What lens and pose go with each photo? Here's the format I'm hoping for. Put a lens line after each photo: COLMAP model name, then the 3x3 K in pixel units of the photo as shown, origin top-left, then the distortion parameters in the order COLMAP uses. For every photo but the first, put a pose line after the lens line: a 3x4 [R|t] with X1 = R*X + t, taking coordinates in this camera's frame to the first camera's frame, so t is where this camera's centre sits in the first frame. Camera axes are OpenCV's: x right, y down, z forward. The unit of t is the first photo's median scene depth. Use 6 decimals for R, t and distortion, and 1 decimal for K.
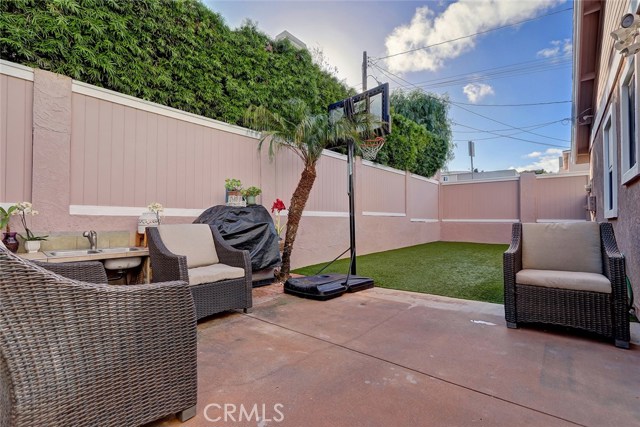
lens RADIAL K [[299.2, 0, 312.6], [0, 299.2, 211.3], [0, 0, 1]] dist [0.000282, -0.000394]
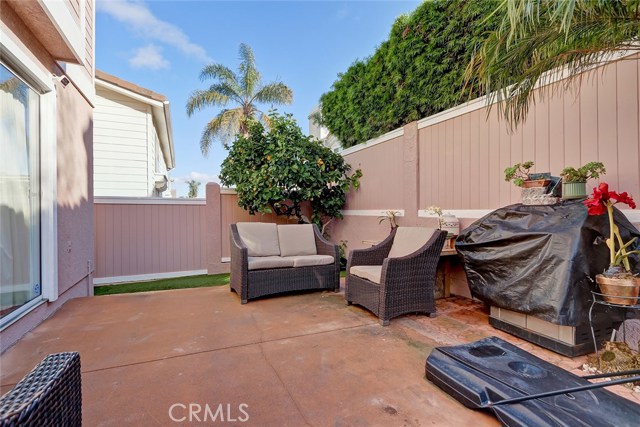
lens RADIAL K [[299.2, 0, 312.6], [0, 299.2, 211.3], [0, 0, 1]] dist [0.000282, -0.000394]
pose [[-0.438718, -0.007524, -0.898593, 0.795376], [0.026972, 0.999404, -0.021536, -0.001169], [0.898220, -0.033685, -0.438254, 1.344491]]
